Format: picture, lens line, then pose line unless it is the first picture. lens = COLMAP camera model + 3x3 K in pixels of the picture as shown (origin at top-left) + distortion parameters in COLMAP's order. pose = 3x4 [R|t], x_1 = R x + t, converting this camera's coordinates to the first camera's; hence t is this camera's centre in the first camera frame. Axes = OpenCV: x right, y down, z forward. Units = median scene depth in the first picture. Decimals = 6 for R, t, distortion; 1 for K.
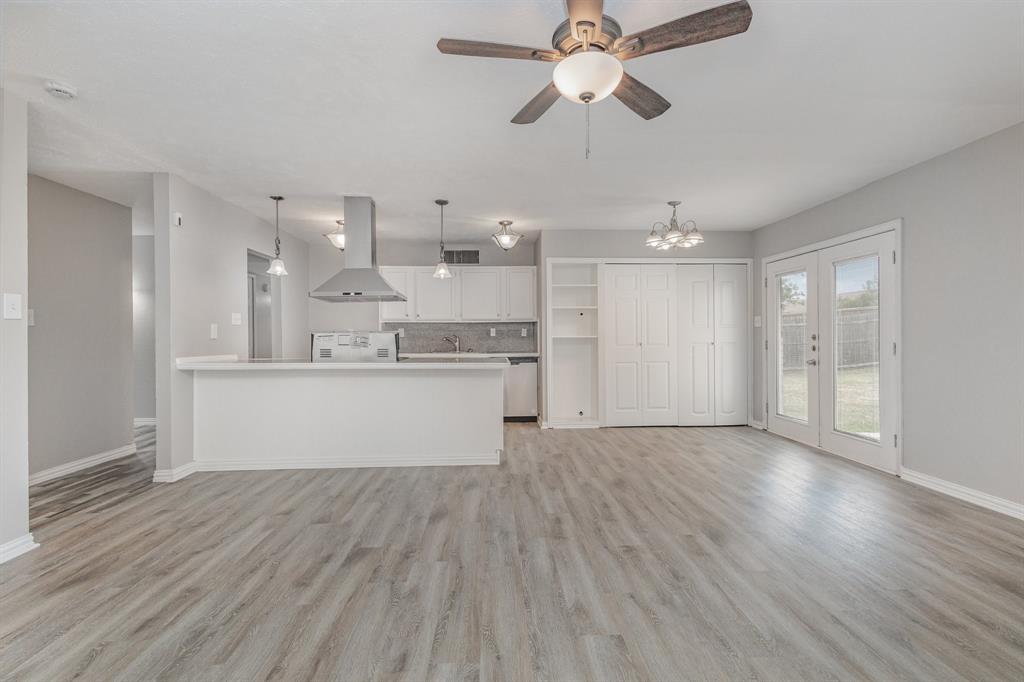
lens RADIAL K [[474.1, 0, 512.8], [0, 474.1, 332.1], [0, 0, 1]] dist [0.012903, -0.000186]
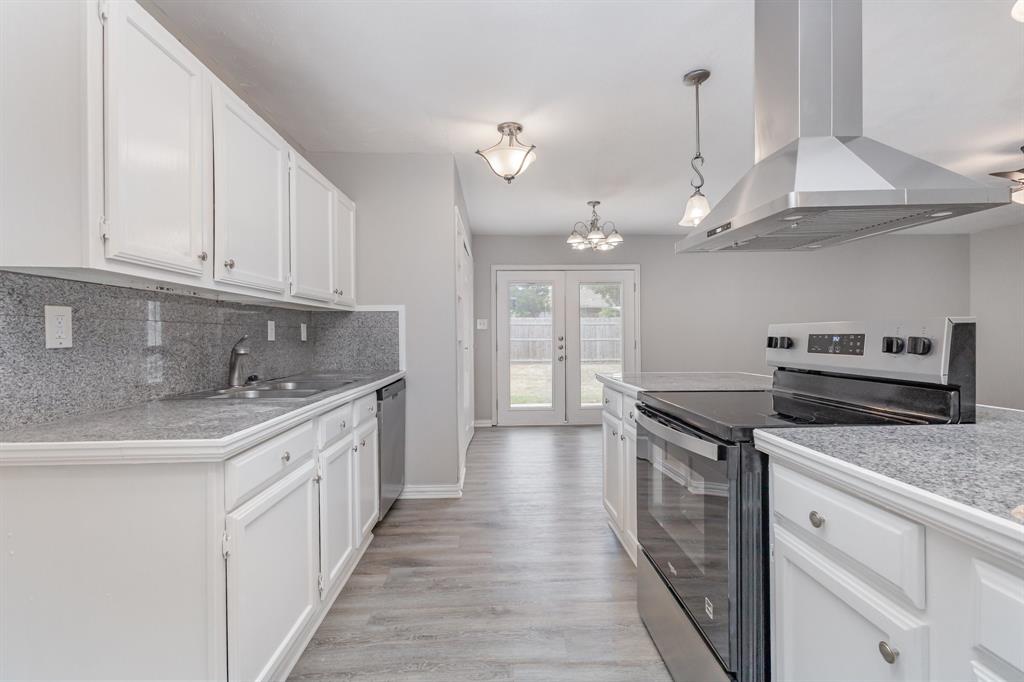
lens RADIAL K [[470.1, 0, 512.8], [0, 470.1, 335.2], [0, 0, 1]] dist [0.014690, -0.006963]
pose [[0.009595, 0.004125, 0.999945, -0.887094], [-0.001865, 0.999990, -0.004107, 0.010736], [-0.999952, -0.001825, 0.009602, 1.603371]]
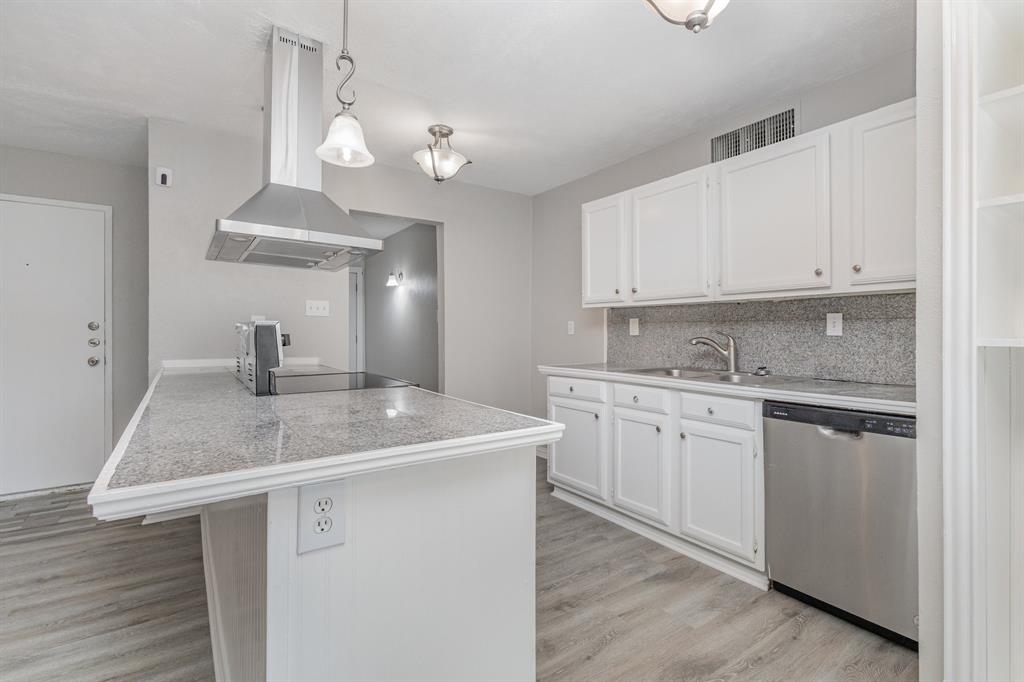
lens RADIAL K [[474.1, 0, 512.8], [0, 474.1, 332.1], [0, 0, 1]] dist [0.012903, -0.000186]
pose [[0.526490, 0.007285, -0.850150, 0.269929], [0.001611, 0.999953, 0.009566, 0.003717], [0.850180, -0.006406, 0.526454, 1.237617]]
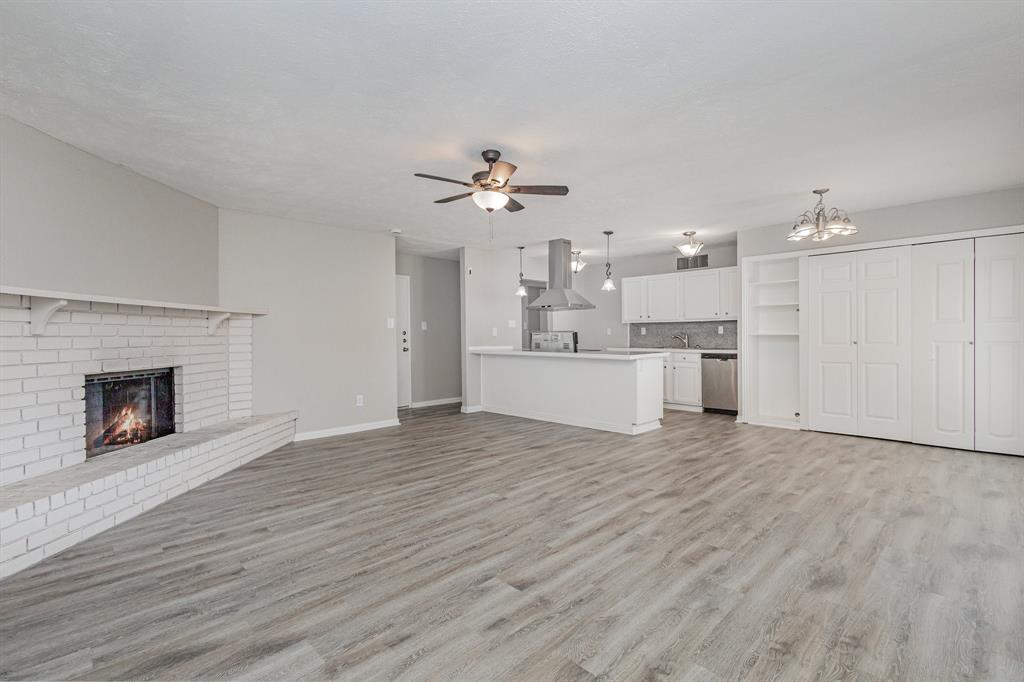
lens RADIAL K [[470.1, 0, 512.8], [0, 470.1, 335.2], [0, 0, 1]] dist [0.014690, -0.006963]
pose [[0.673027, 0.000724, -0.739617, 0.861381], [0.009943, 0.999900, 0.010027, -0.006368], [0.739551, -0.014103, 0.672953, -0.107819]]
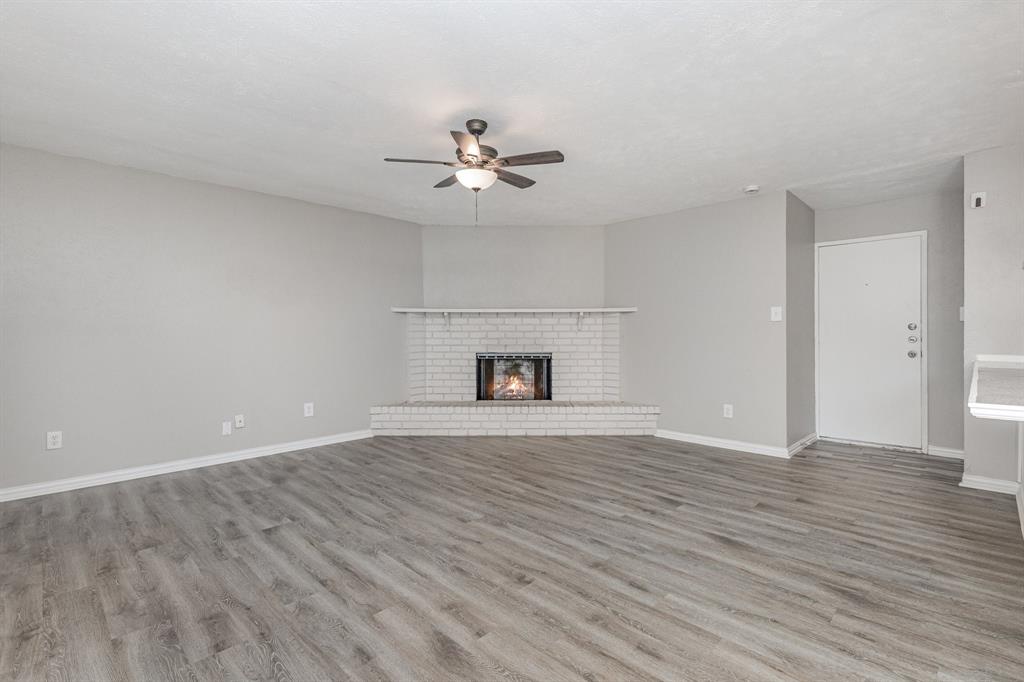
lens RADIAL K [[470.1, 0, 512.8], [0, 470.1, 335.2], [0, 0, 1]] dist [0.014690, -0.006963]
pose [[-0.735903, 0.011059, -0.676997, 0.631677], [0.011474, 0.999927, 0.003861, 0.005461], [0.676990, -0.004927, -0.735976, 1.228820]]
